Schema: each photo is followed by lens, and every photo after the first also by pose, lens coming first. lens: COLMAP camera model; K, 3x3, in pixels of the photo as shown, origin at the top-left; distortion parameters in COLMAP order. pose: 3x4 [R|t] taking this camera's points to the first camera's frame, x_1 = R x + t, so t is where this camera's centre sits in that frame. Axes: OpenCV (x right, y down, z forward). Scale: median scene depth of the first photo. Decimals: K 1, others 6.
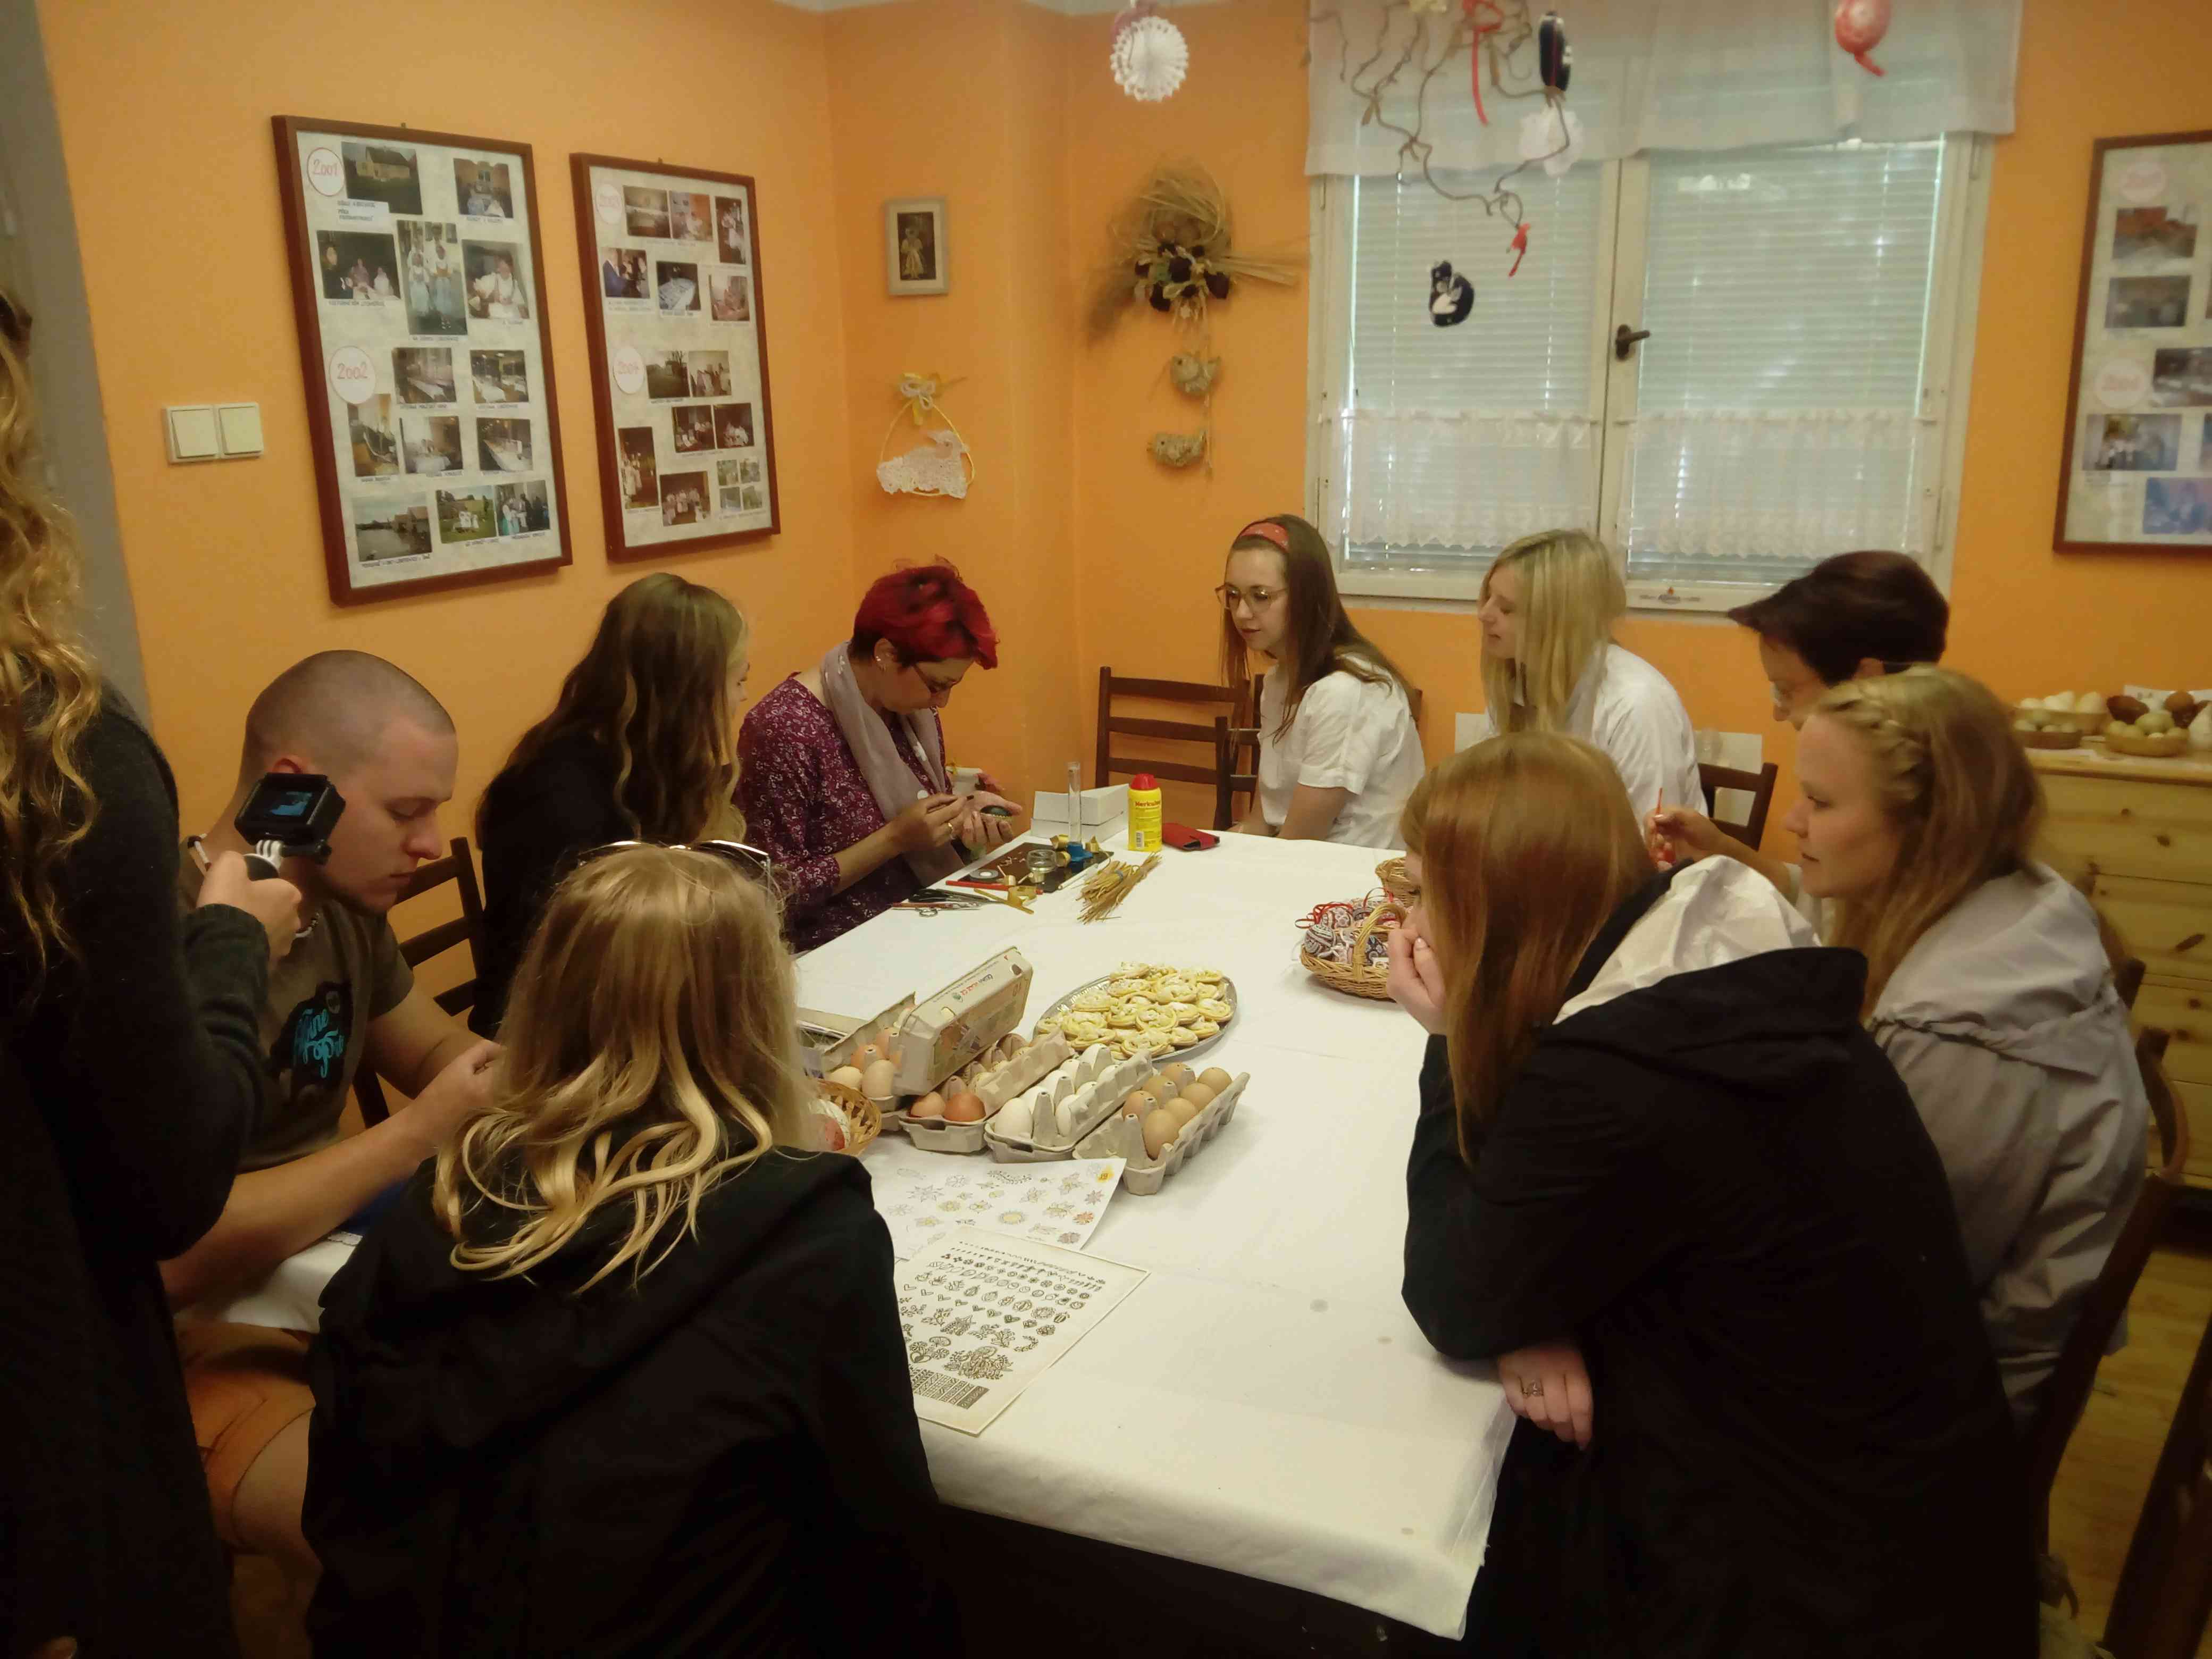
lens RADIAL K [[1754.3, 0, 1111.1], [0, 1754.3, 817.5], [0, 0, 1]] dist [0.091513, -0.182870]
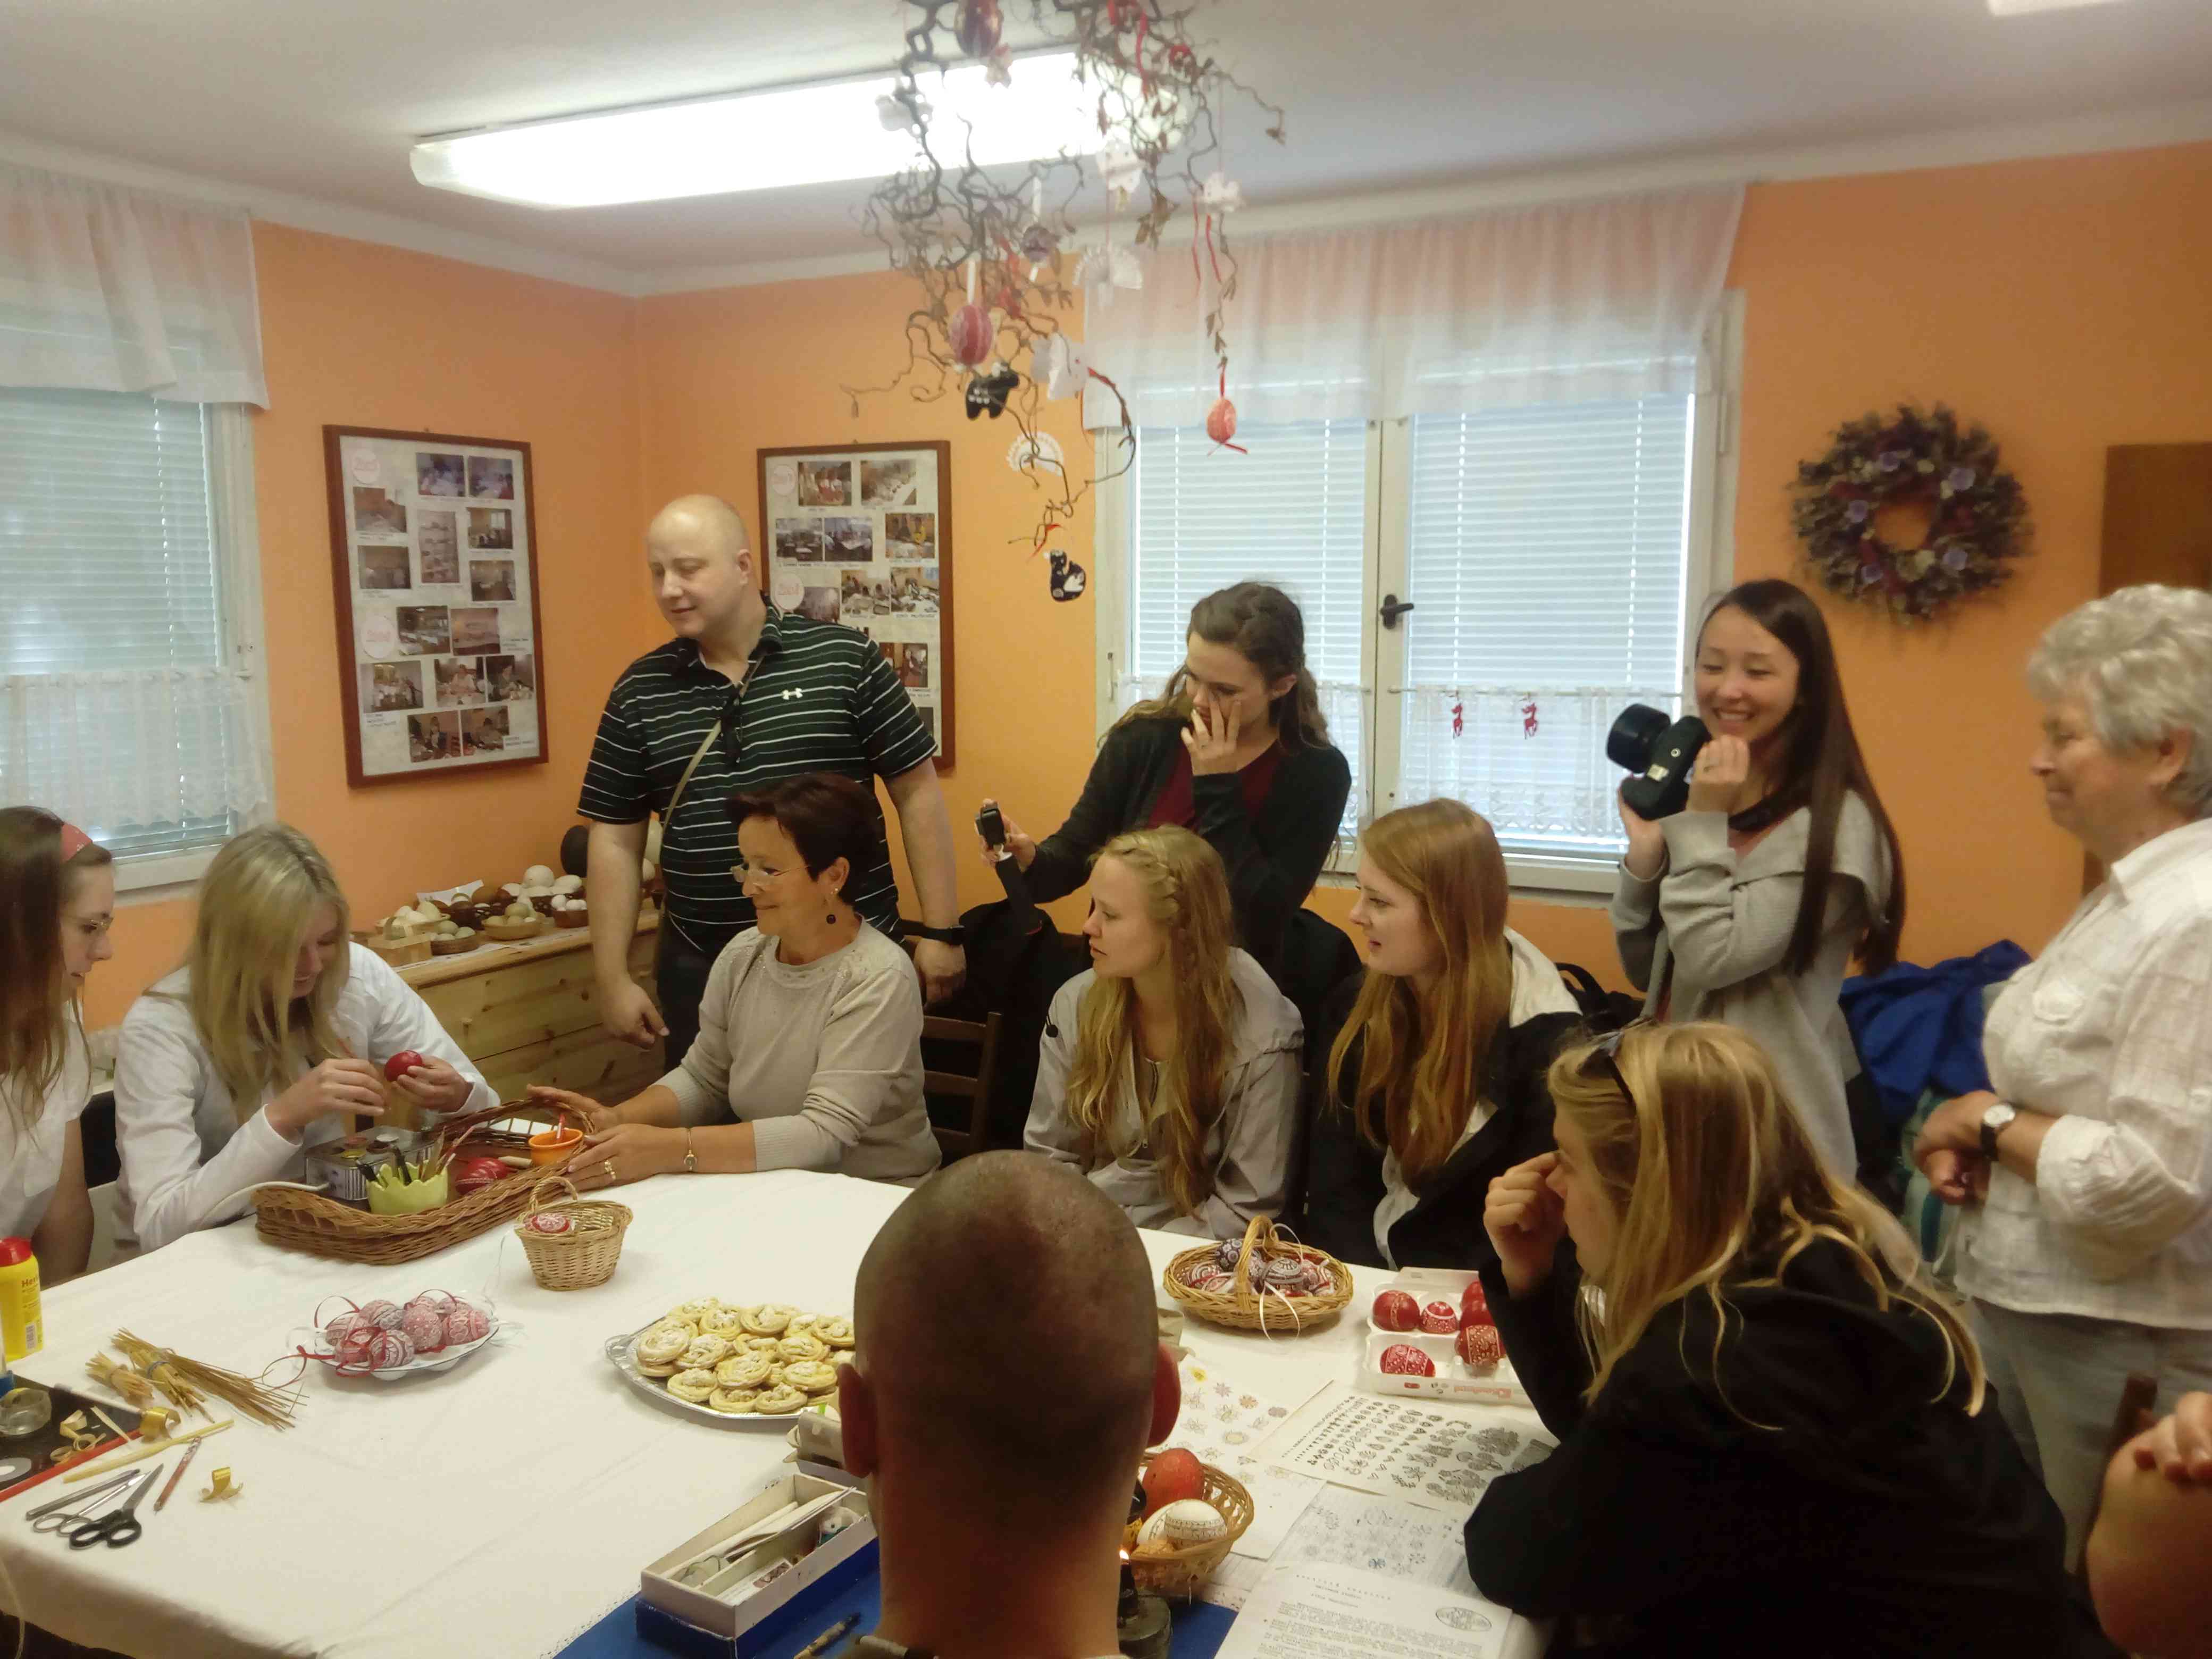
lens RADIAL K [[1754.3, 0, 1111.1], [0, 1754.3, 817.5], [0, 0, 1]] dist [0.091513, -0.182870]
pose [[0.043184, -0.114745, 0.992456, -0.492844], [0.244462, 0.964399, 0.100864, -0.116612], [-0.968697, 0.238262, 0.069697, 0.431167]]
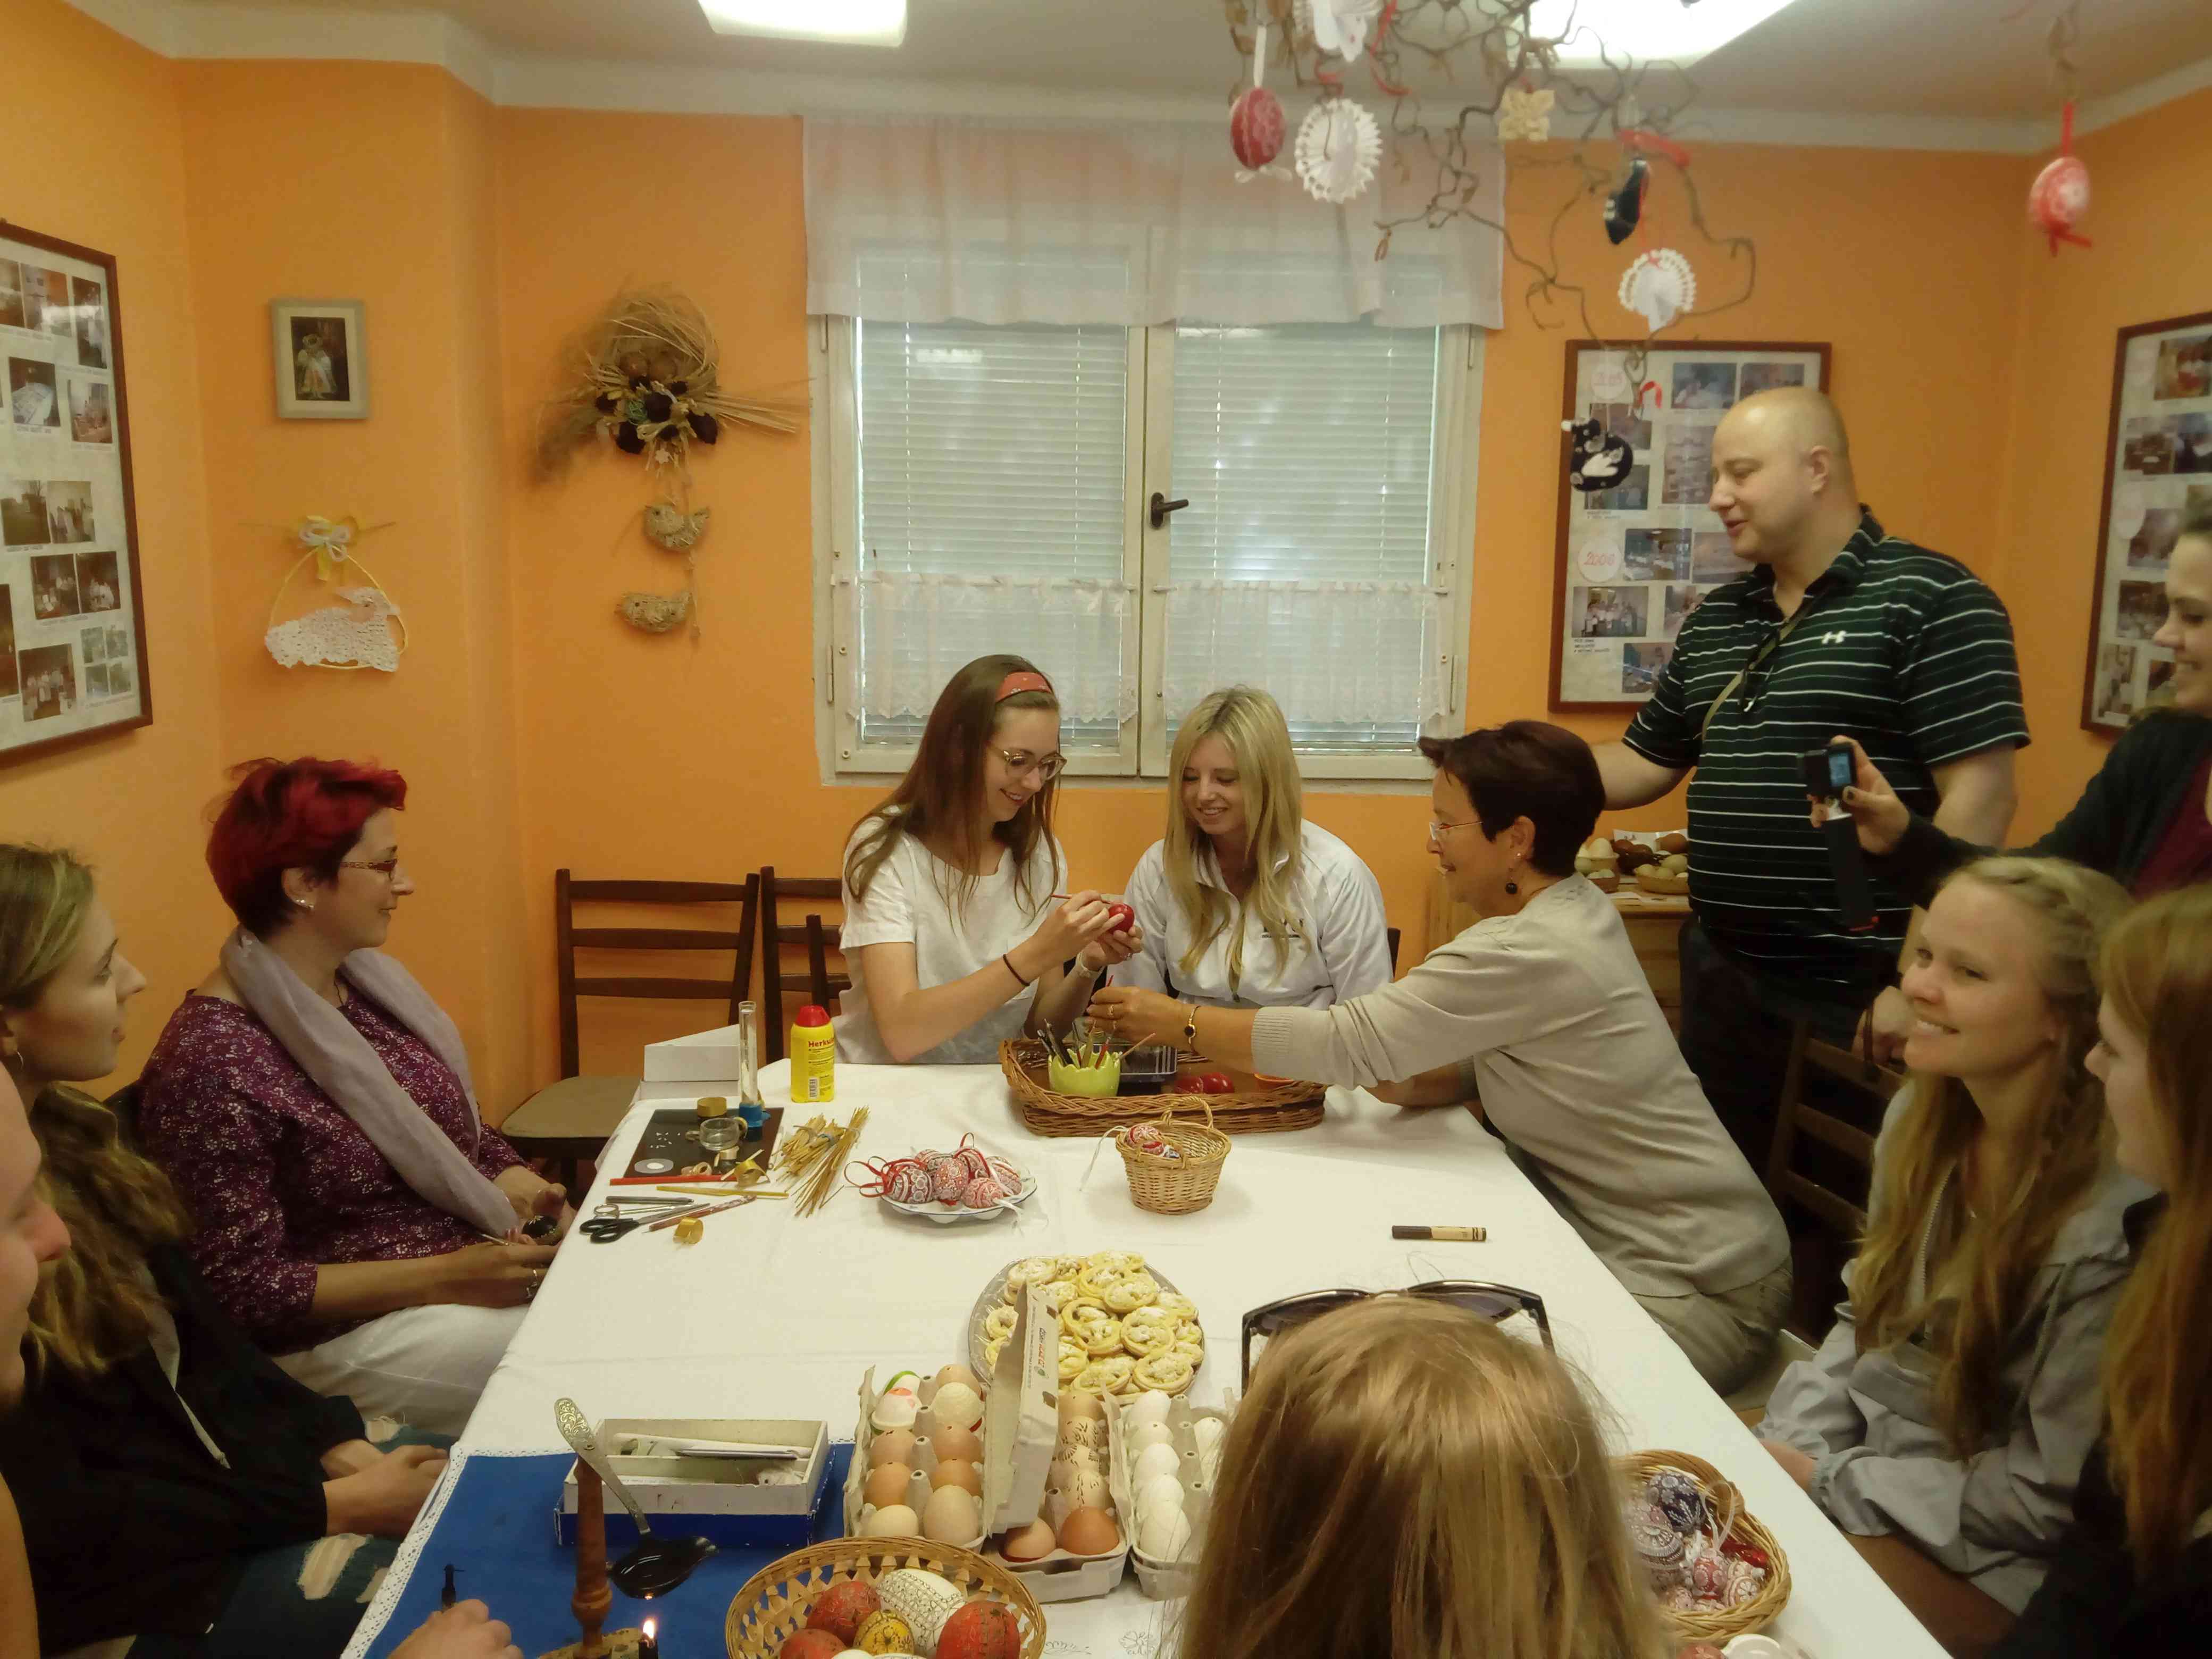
lens RADIAL K [[1754.3, 0, 1111.1], [0, 1754.3, 817.5], [0, 0, 1]] dist [0.091513, -0.182870]
pose [[0.873341, -0.054278, 0.484076, -0.210380], [0.094973, 0.993674, -0.059926, -0.042154], [-0.477761, 0.098310, 0.872971, 0.174465]]
